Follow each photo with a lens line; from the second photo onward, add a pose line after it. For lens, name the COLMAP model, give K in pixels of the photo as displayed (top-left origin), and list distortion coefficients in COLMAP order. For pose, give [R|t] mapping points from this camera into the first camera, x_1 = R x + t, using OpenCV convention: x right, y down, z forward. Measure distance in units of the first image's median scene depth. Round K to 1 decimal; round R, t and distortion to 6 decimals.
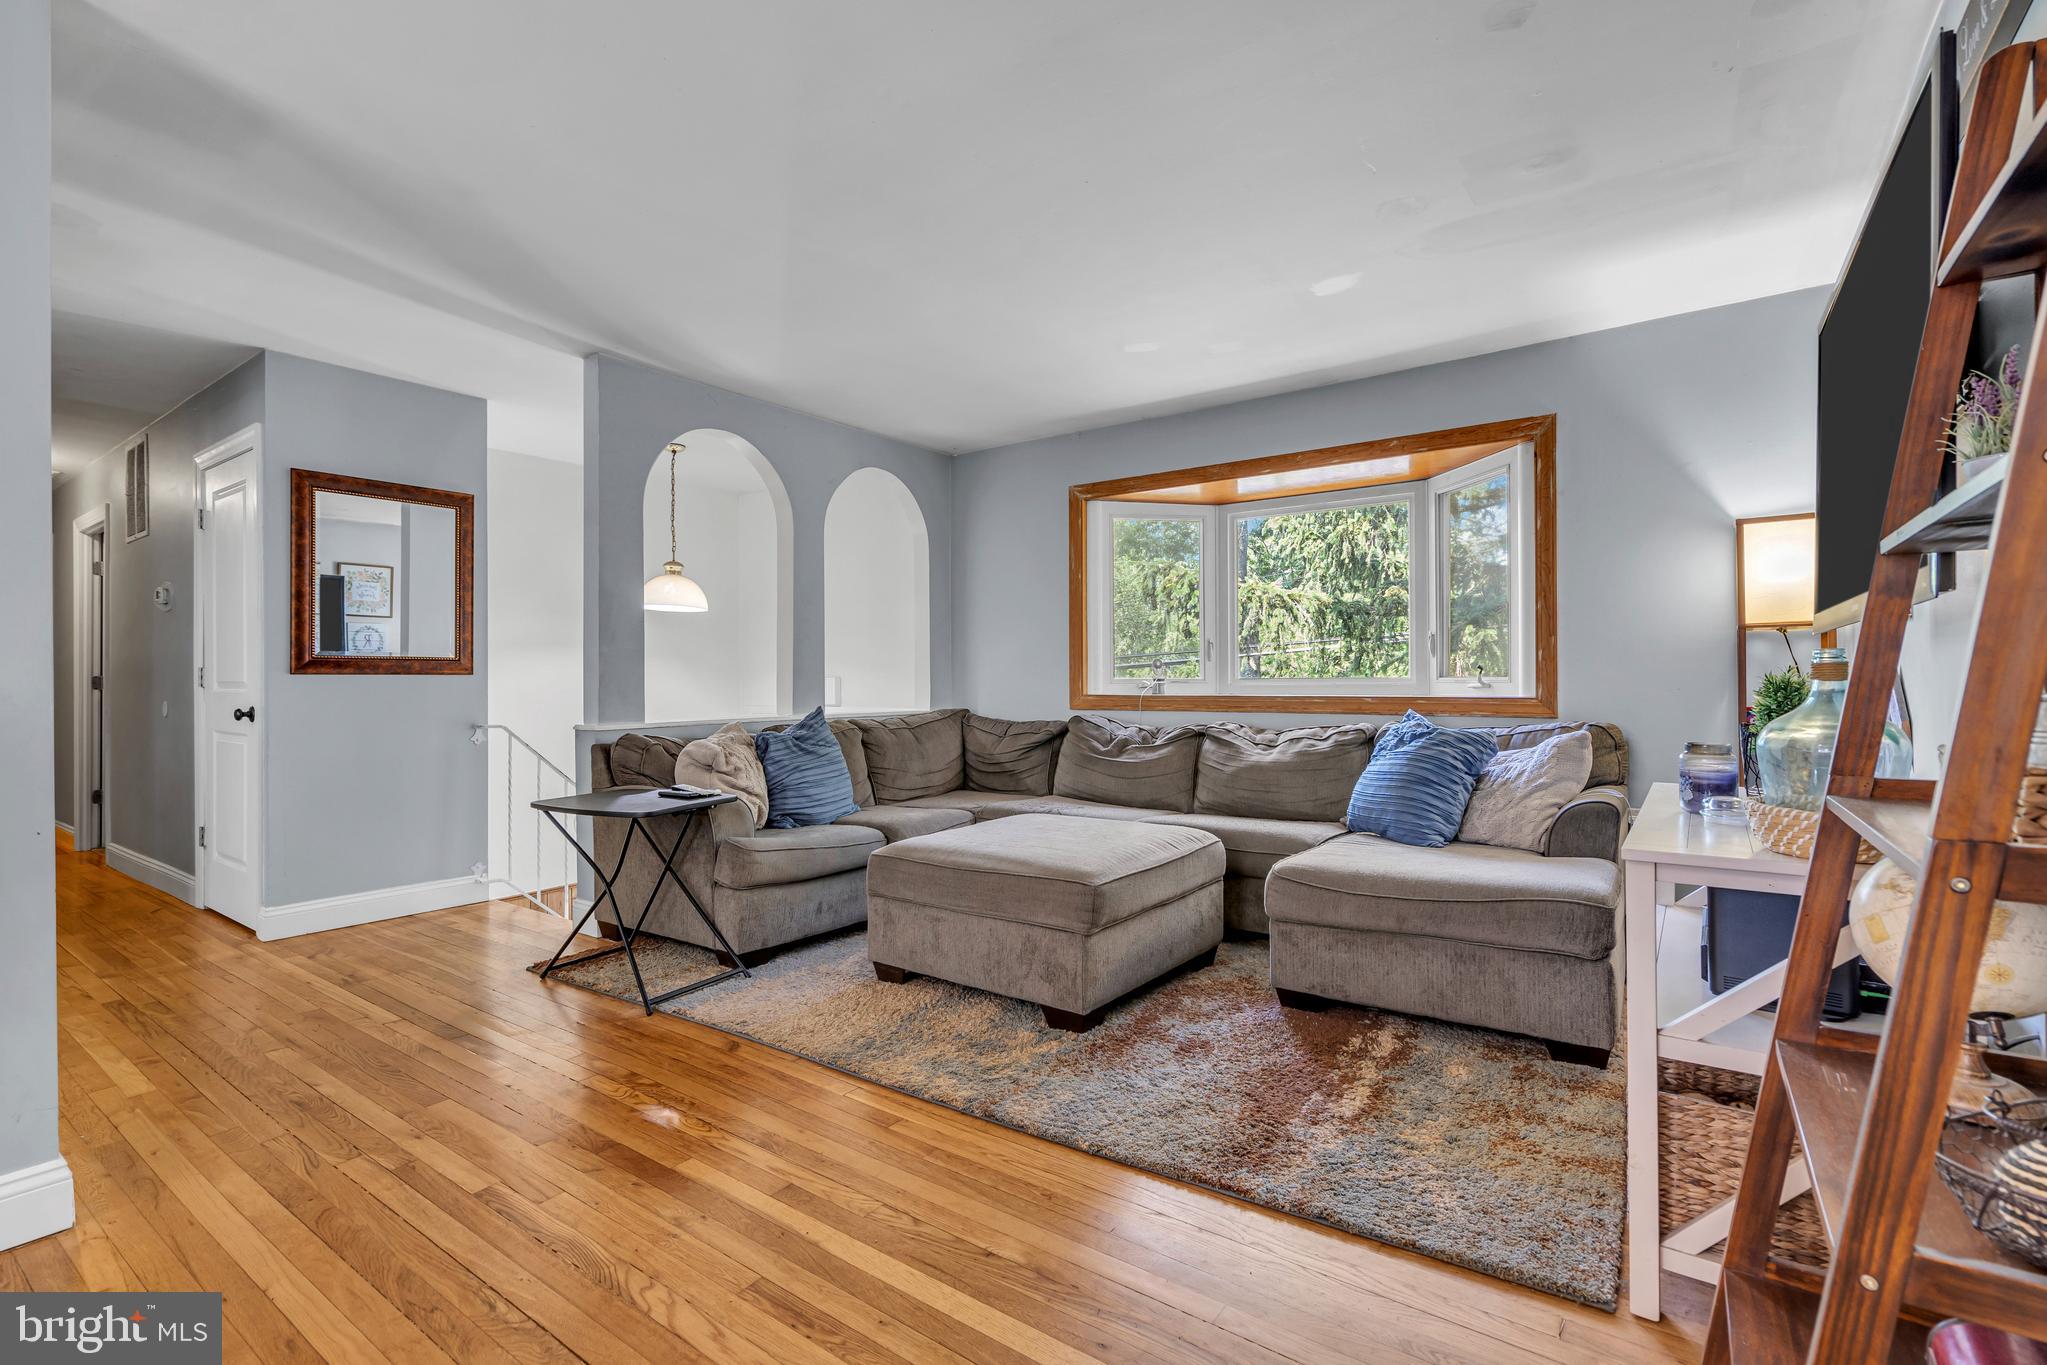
lens RADIAL K [[924.1, 0, 1022.0], [0, 924.1, 680.0], [0, 0, 1]] dist [-0.003871, 0.001847]
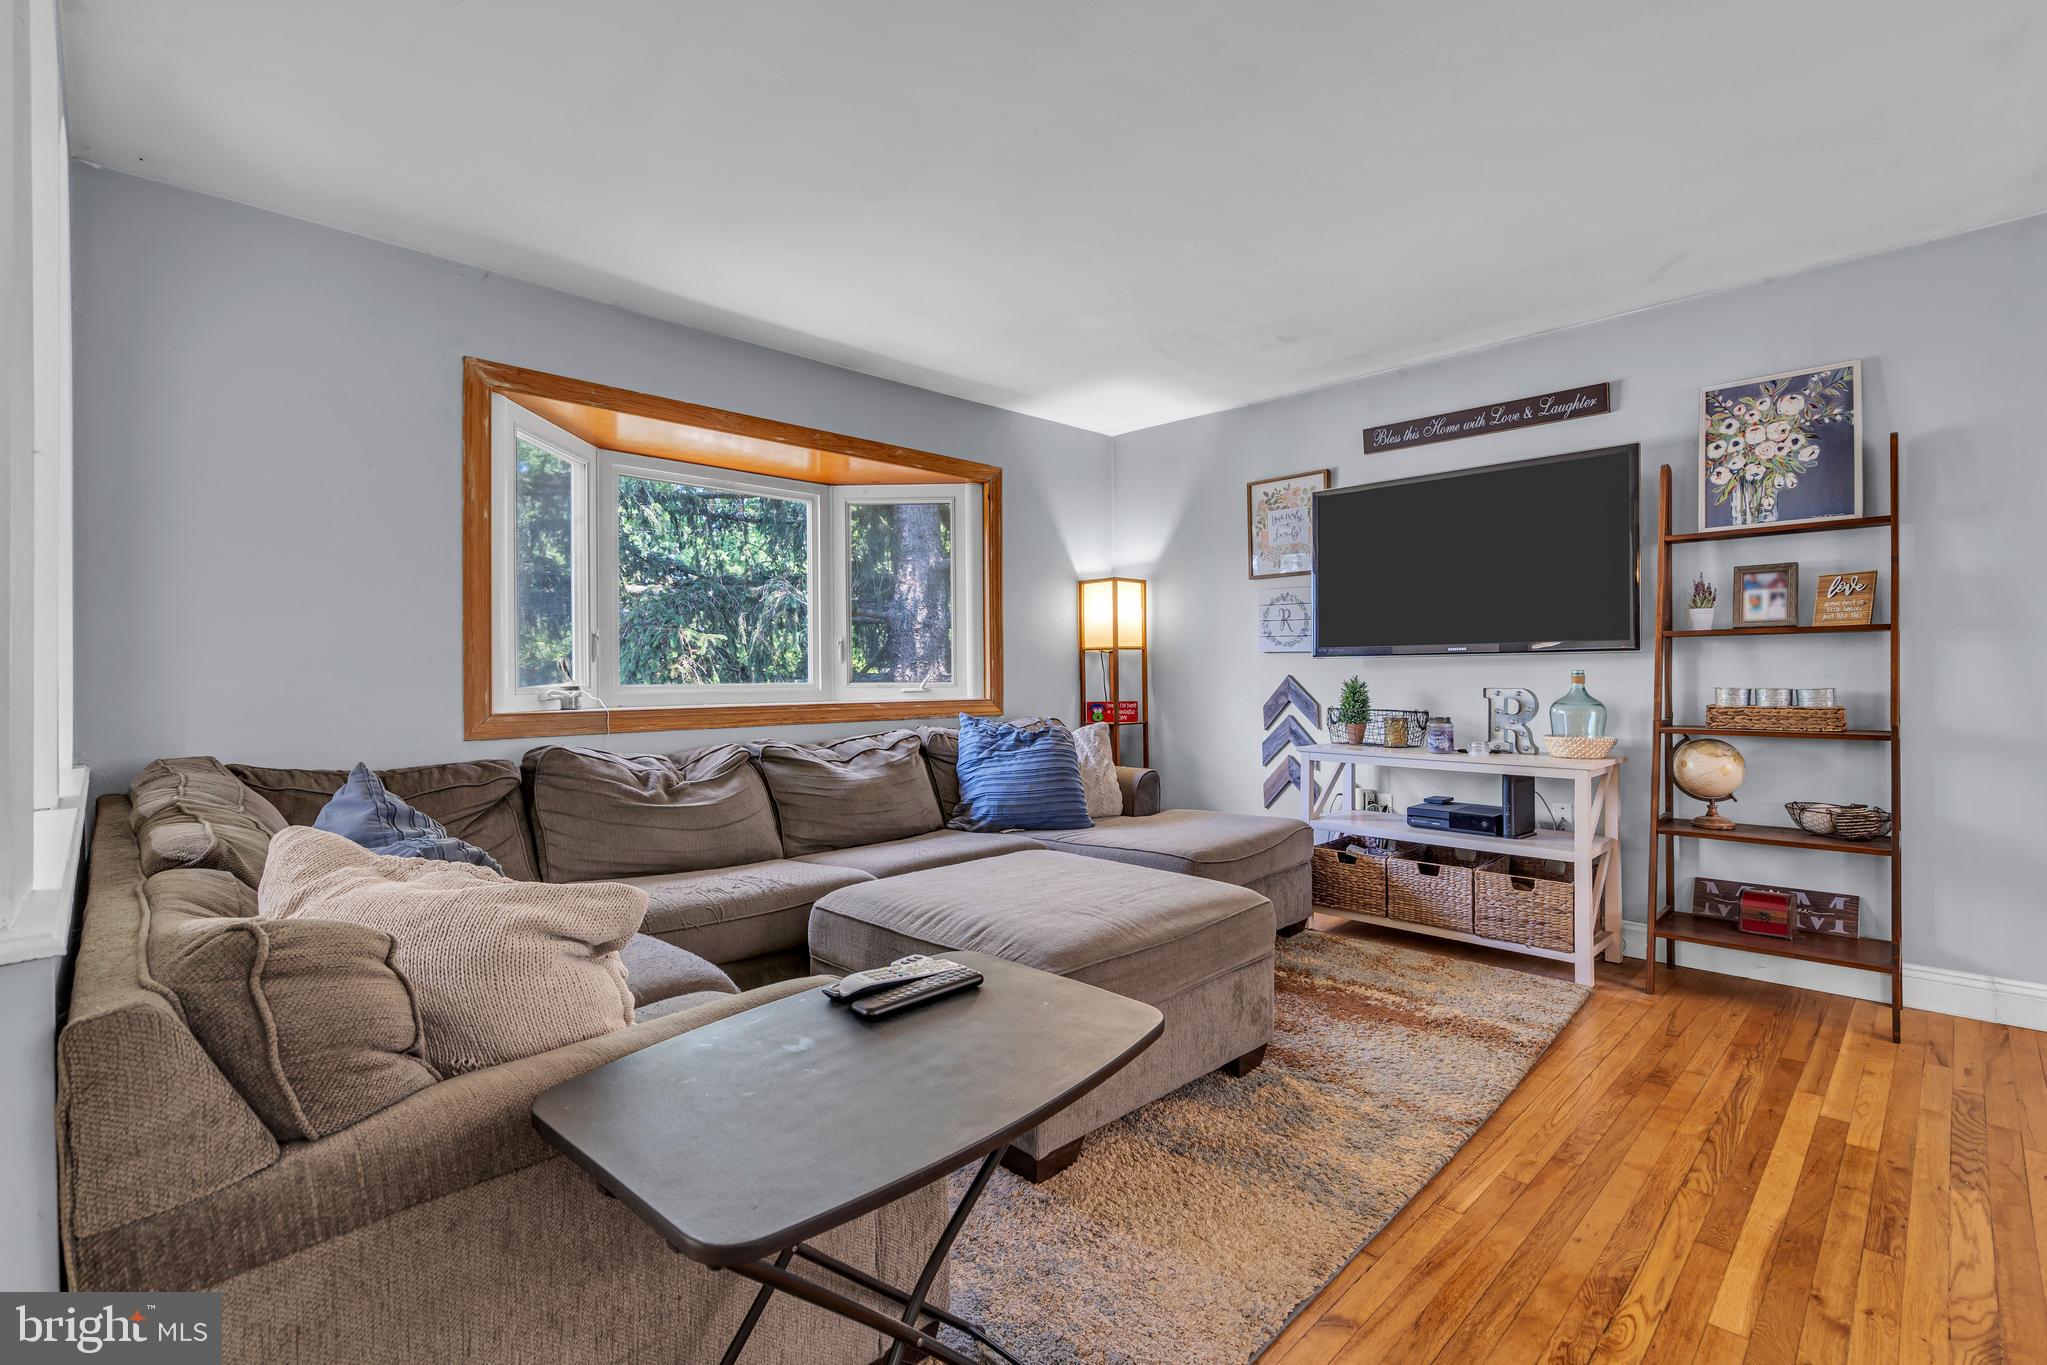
lens RADIAL K [[924.1, 0, 1027.2], [0, 924.1, 685.9], [0, 0, 1]] dist [-0.003871, 0.001847]
pose [[0.154501, -0.006514, 0.987971, -0.717183], [0.002051, 0.999978, 0.006272, -0.008737], [-0.987991, 0.001058, 0.154511, 0.864723]]
